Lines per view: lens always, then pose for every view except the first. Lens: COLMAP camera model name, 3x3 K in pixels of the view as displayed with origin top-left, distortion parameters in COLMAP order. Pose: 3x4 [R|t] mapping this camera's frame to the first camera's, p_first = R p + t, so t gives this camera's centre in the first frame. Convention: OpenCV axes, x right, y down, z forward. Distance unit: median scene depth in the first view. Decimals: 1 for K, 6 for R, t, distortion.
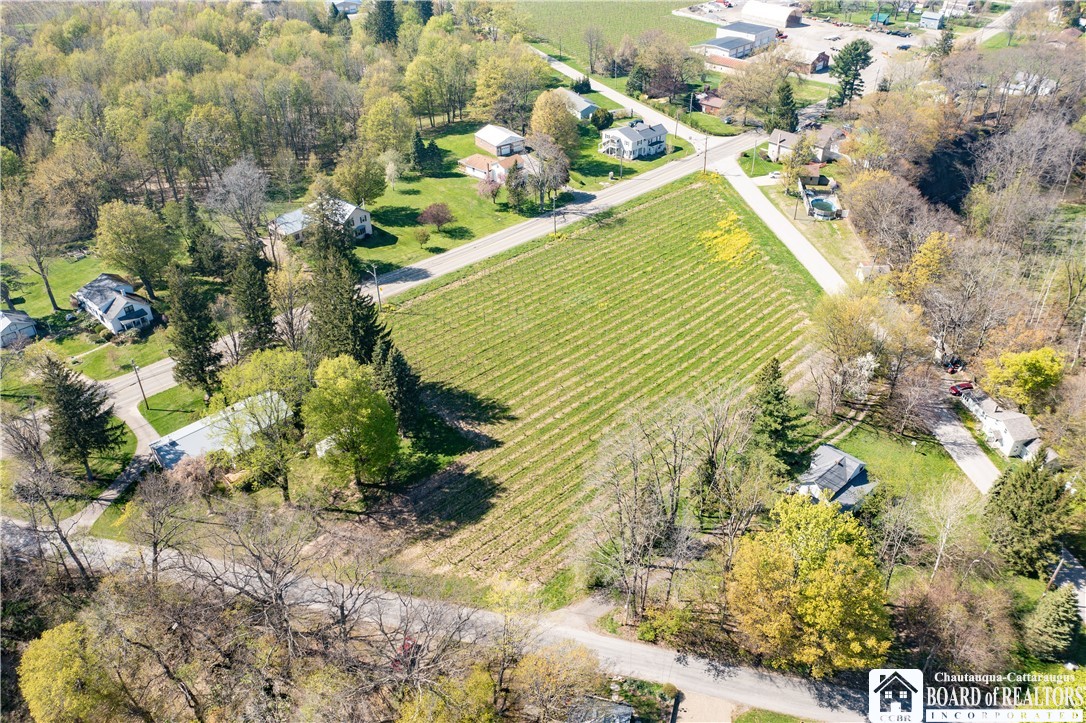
lens RADIAL K [[842.5, 0, 539.7], [0, 842.5, 364.0], [0, 0, 1]] dist [-0.024930, 0.002405]
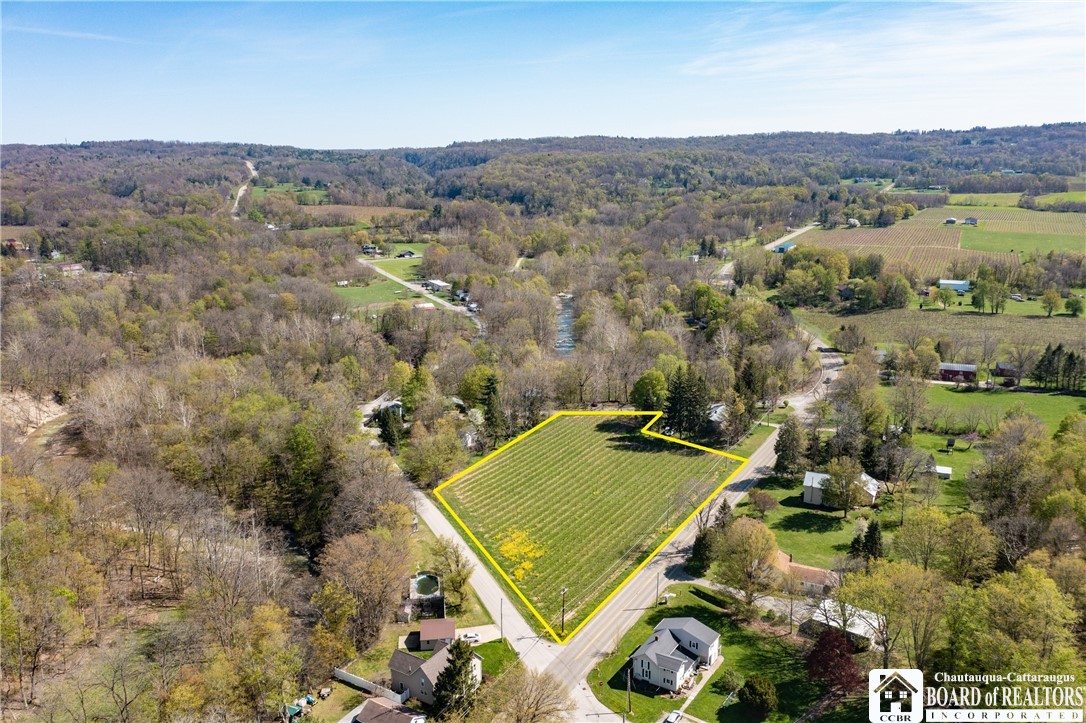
lens RADIAL K [[842.5, 0, 539.7], [0, 842.5, 364.0], [0, 0, 1]] dist [-0.024930, 0.002405]
pose [[-0.964705, 0.088831, -0.247897, 0.454021], [-0.123798, 0.677880, 0.724675, -1.125337], [0.232418, 0.729786, -0.642957, 1.547563]]
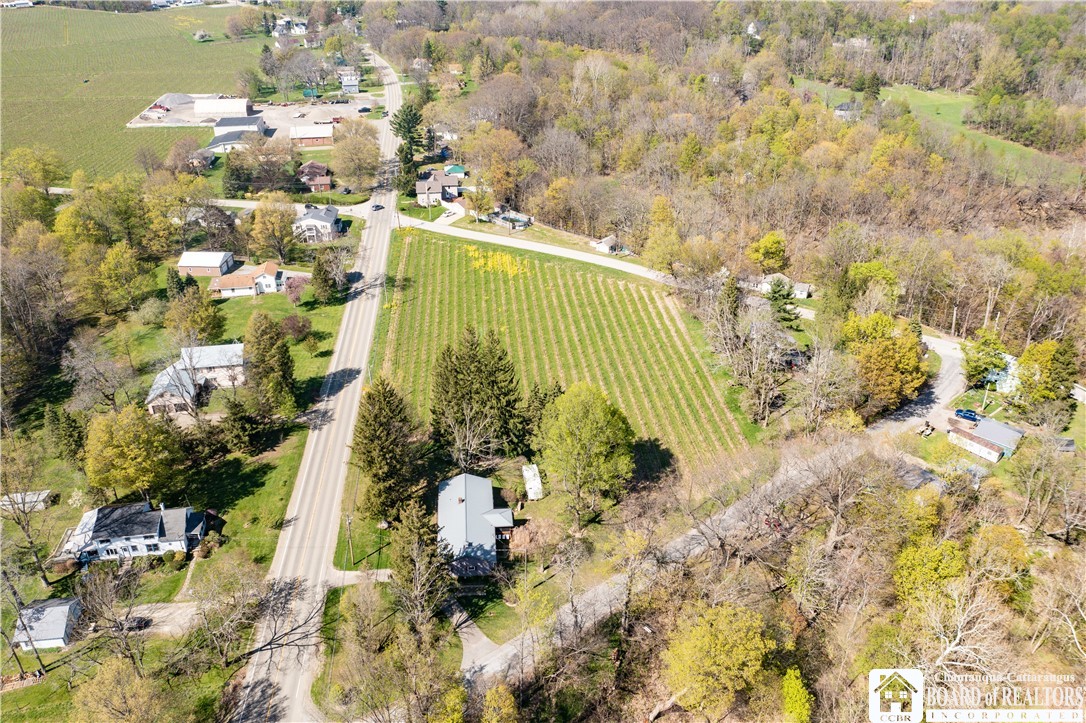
lens RADIAL K [[842.5, 0, 539.7], [0, 842.5, 364.0], [0, 0, 1]] dist [-0.024930, 0.002405]
pose [[0.621177, -0.384365, 0.682937, -0.647963], [0.443295, 0.890976, 0.098246, -0.106123], [-0.646242, 0.241714, 0.723841, 0.090340]]
